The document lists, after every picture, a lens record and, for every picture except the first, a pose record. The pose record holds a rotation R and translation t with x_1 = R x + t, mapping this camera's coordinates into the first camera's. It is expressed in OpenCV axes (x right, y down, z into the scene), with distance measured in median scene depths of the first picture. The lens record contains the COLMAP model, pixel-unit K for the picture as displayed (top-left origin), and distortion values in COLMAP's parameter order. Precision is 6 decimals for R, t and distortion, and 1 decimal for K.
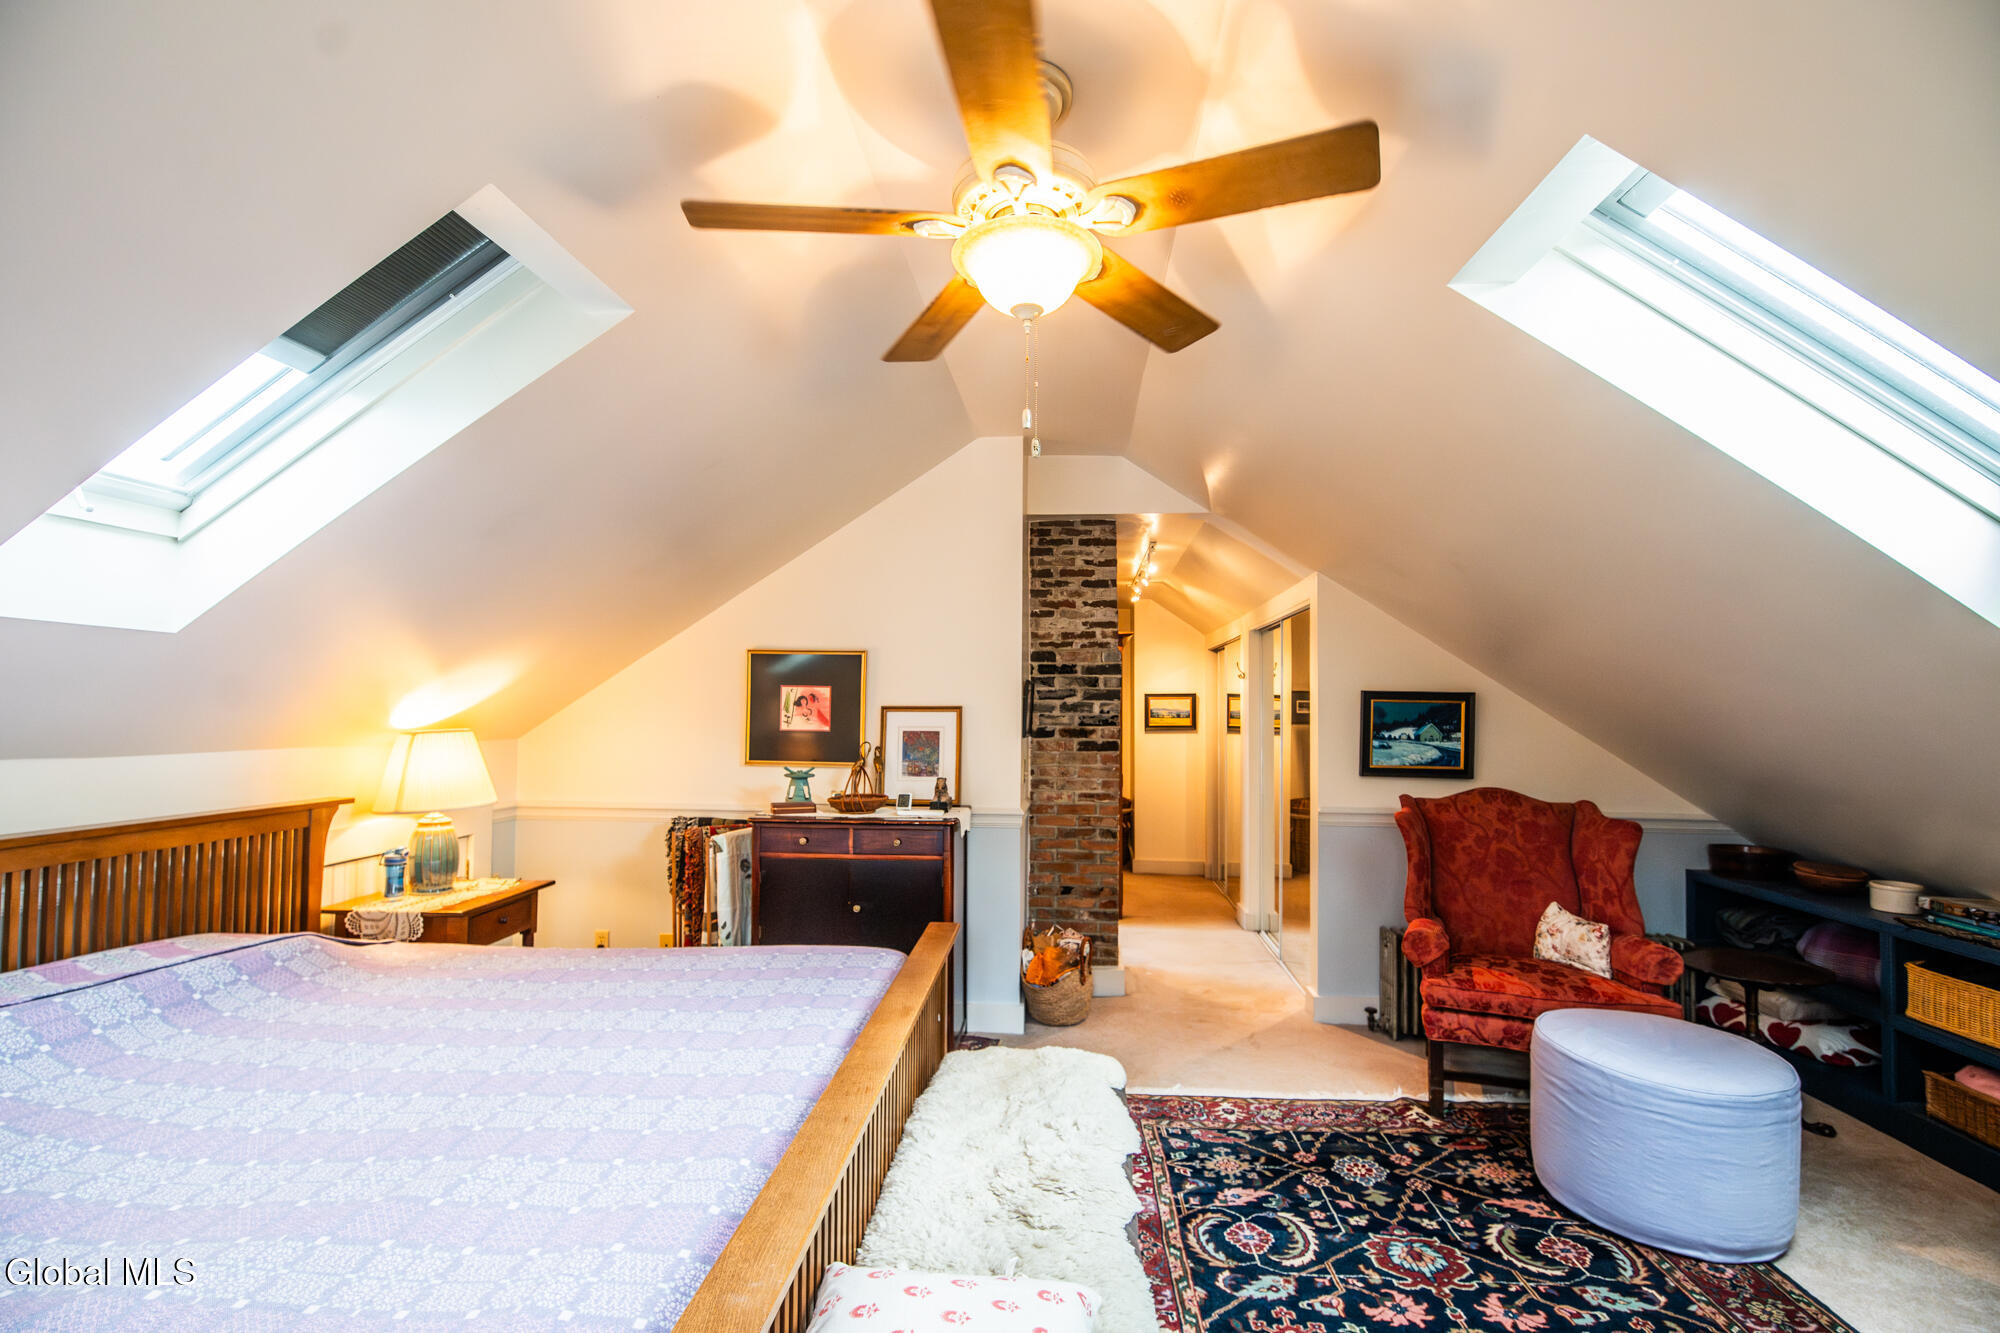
lens RADIAL K [[887.3, 0, 995.6], [0, 887.3, 665.6], [0, 0, 1]] dist [-0.005709, -0.006255]
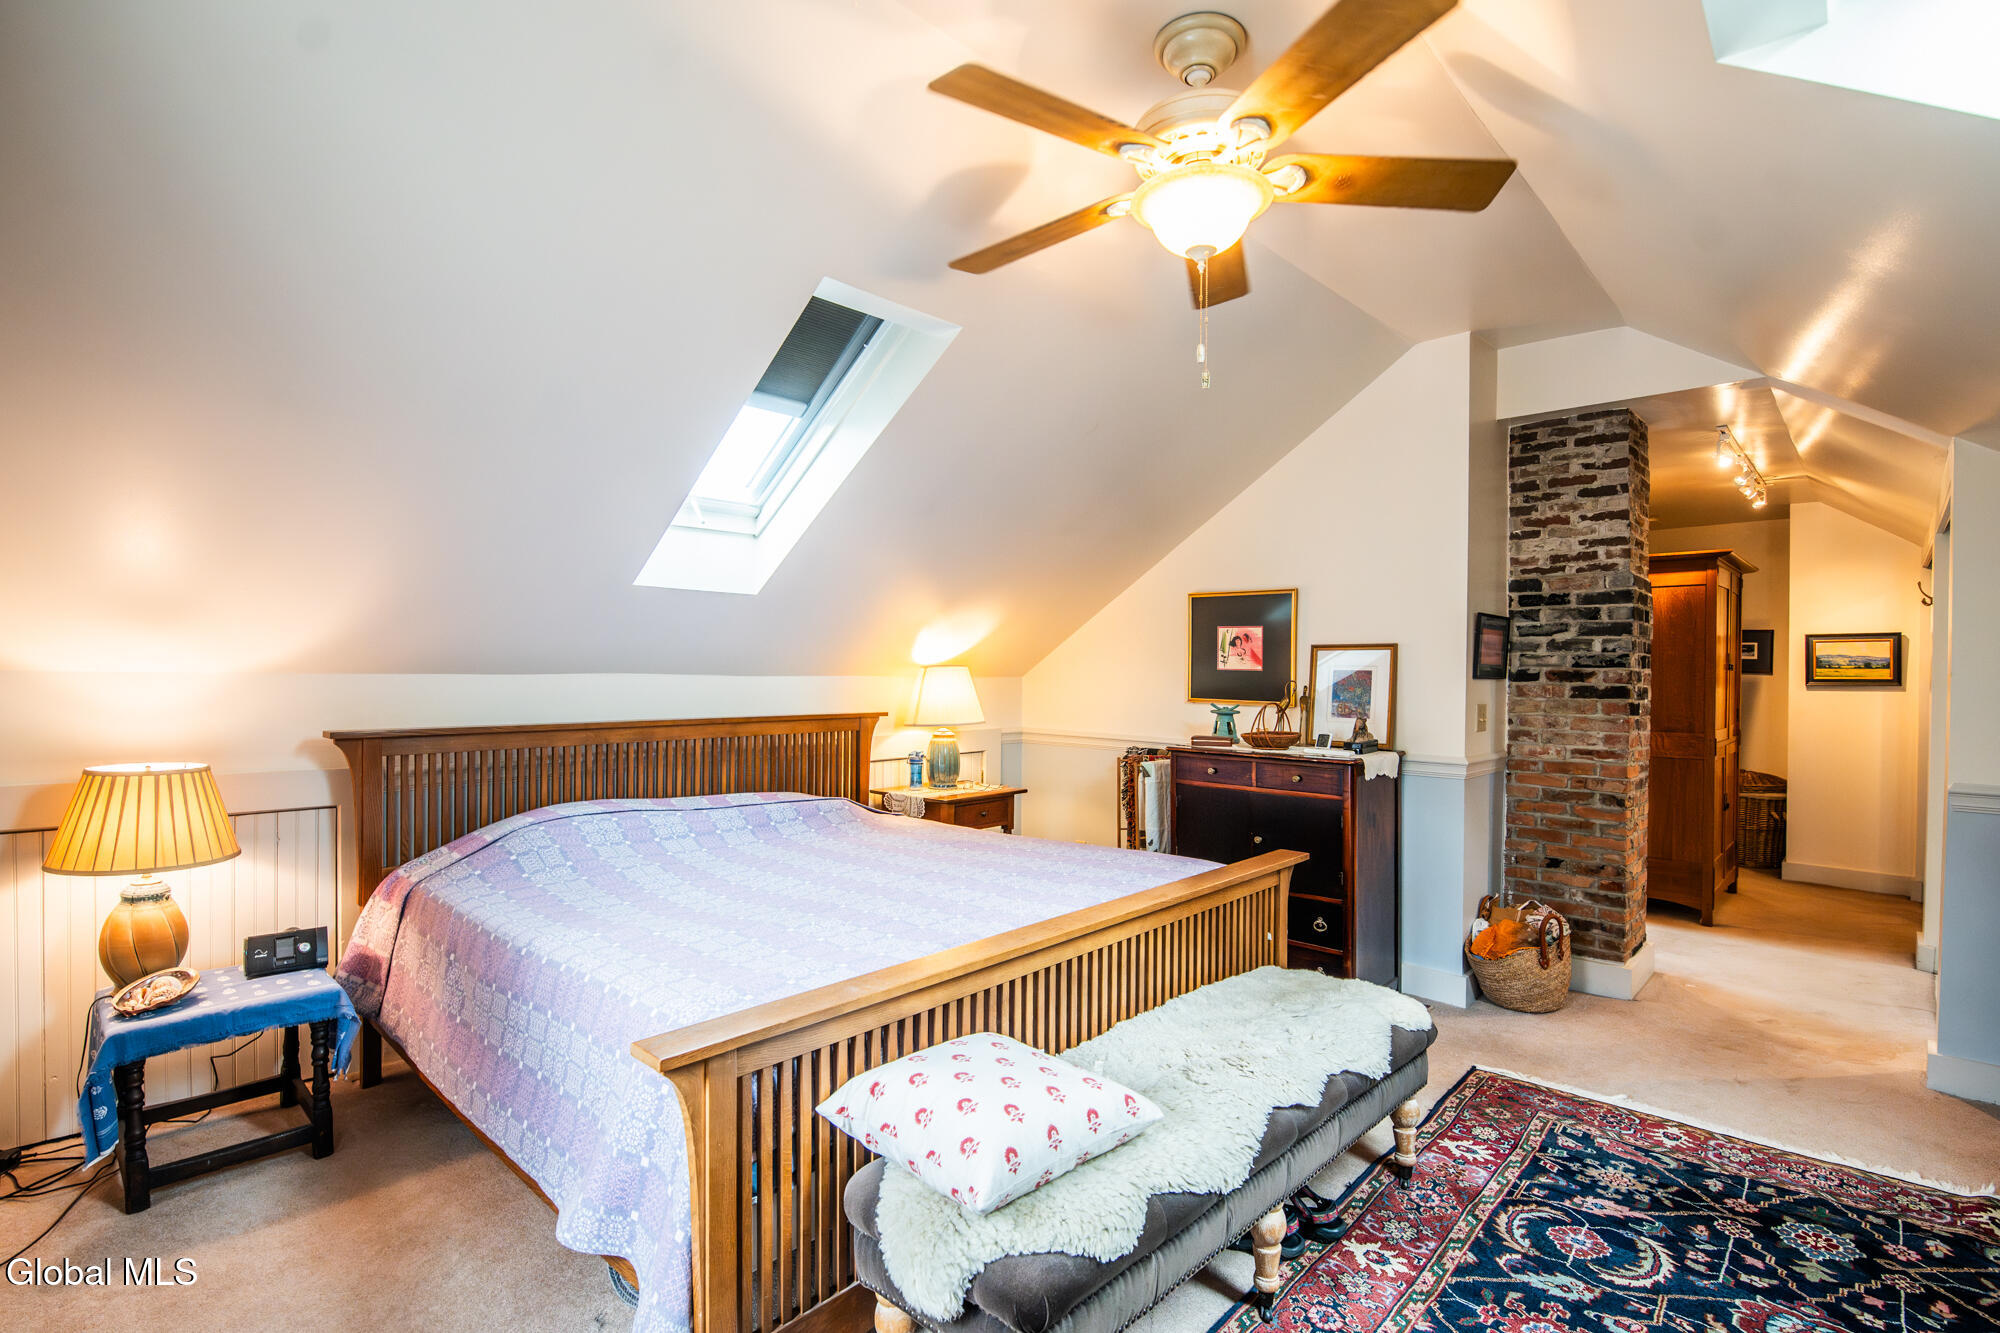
lens RADIAL K [[933.4, 0, 956.3], [0, 933.4, 666.2], [0, 0, 1]] dist [-0.006292, -0.005637]
pose [[0.760465, 0.001916, -0.649376, 0.269405], [0.026862, 0.999047, 0.034406, 0.026614], [0.648823, -0.043608, 0.759689, -0.034344]]
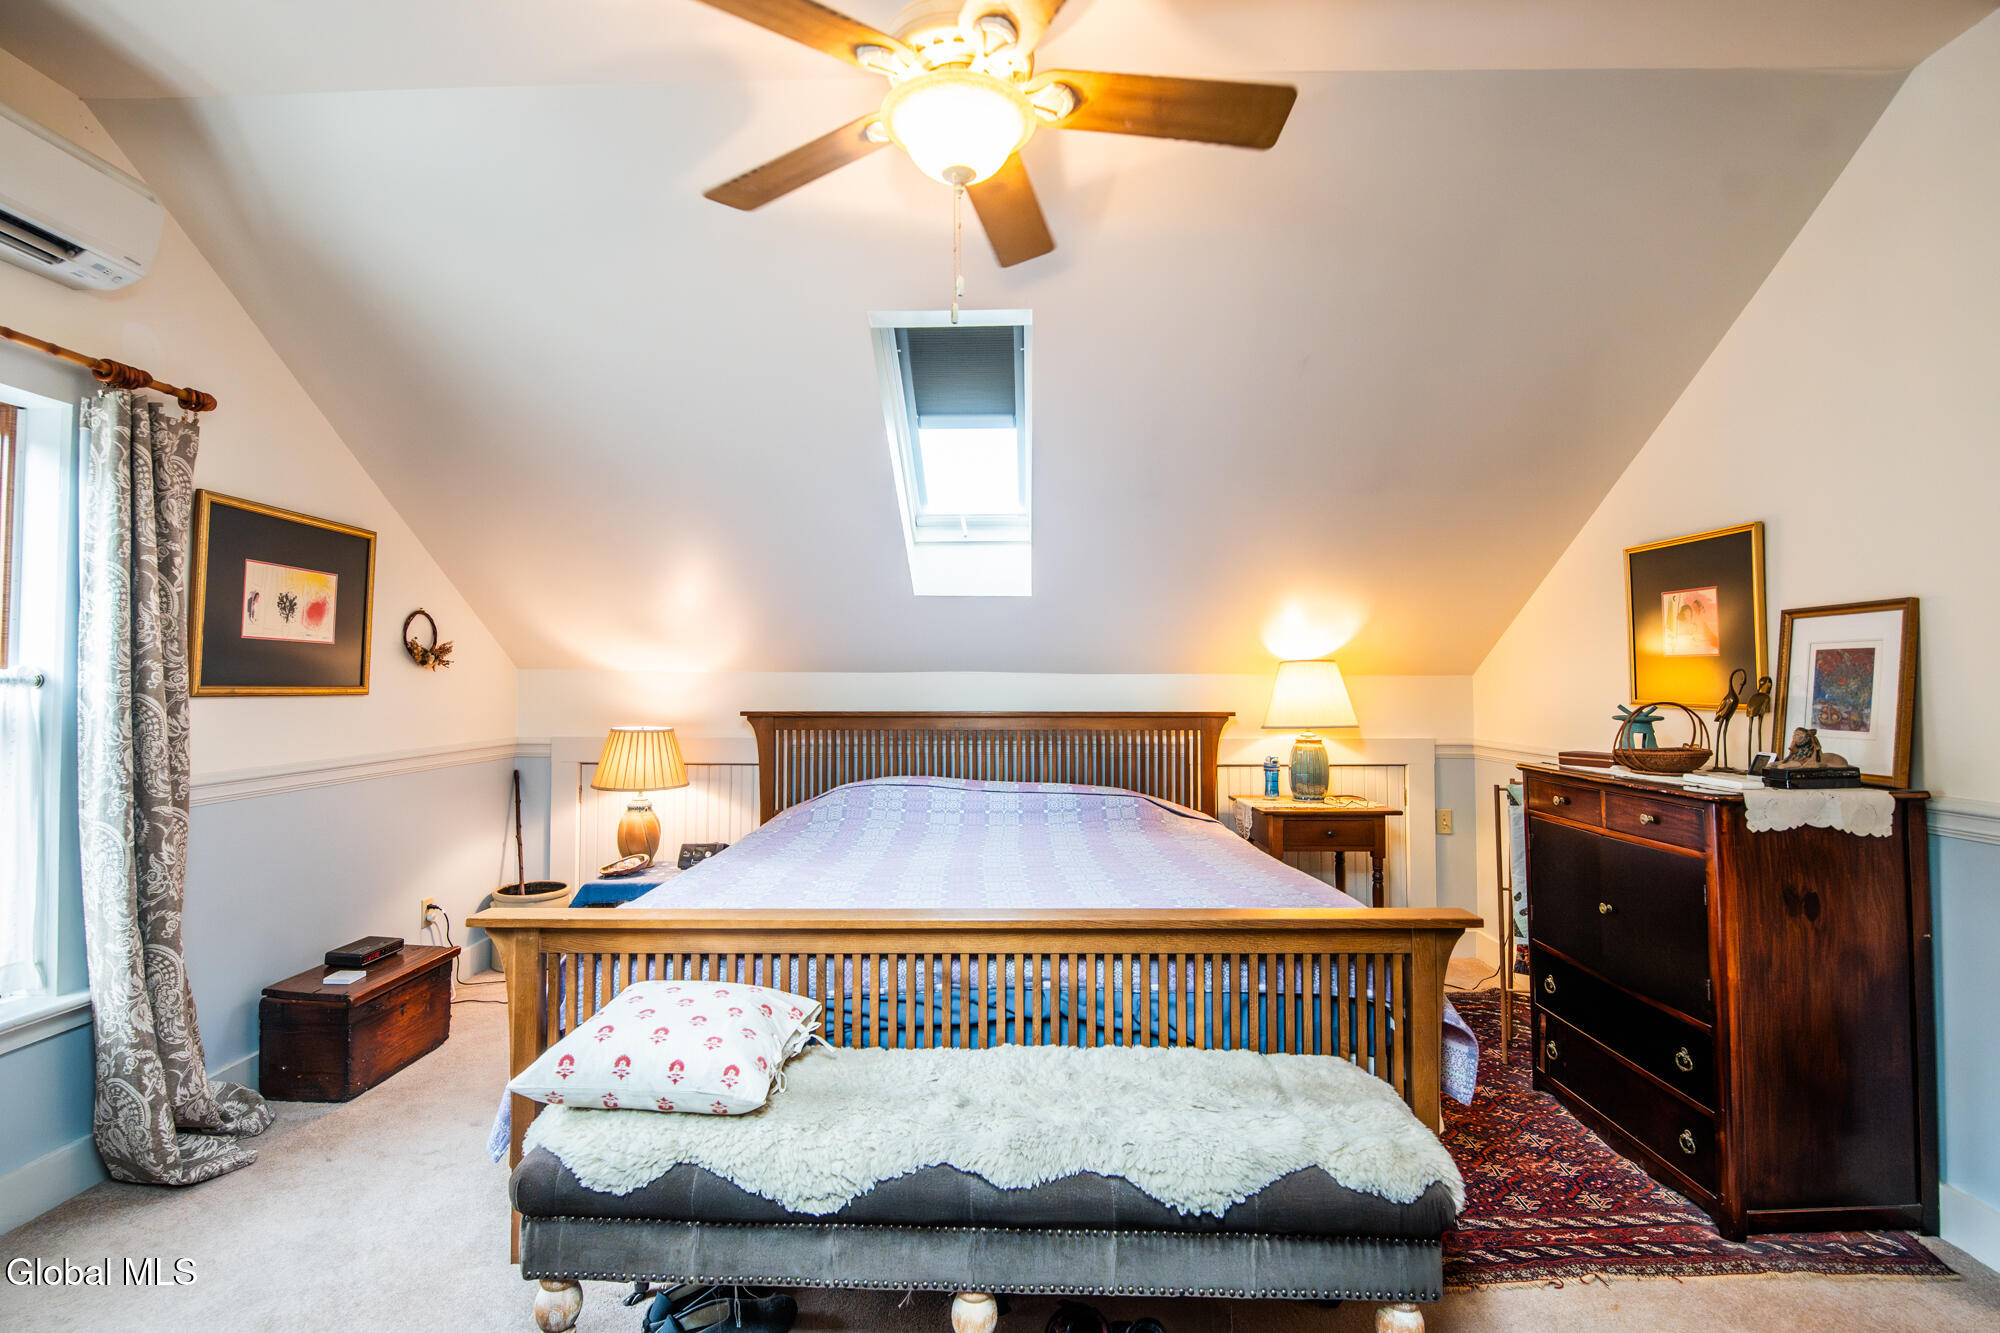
lens RADIAL K [[887.3, 0, 950.8], [0, 887.3, 637.7], [0, 0, 1]] dist [-0.005709, -0.006255]
pose [[0.052311, -0.051524, -0.997301, 0.485895], [0.047559, 0.997663, -0.049048, 0.074782], [0.997498, -0.044865, 0.054639, 0.460084]]
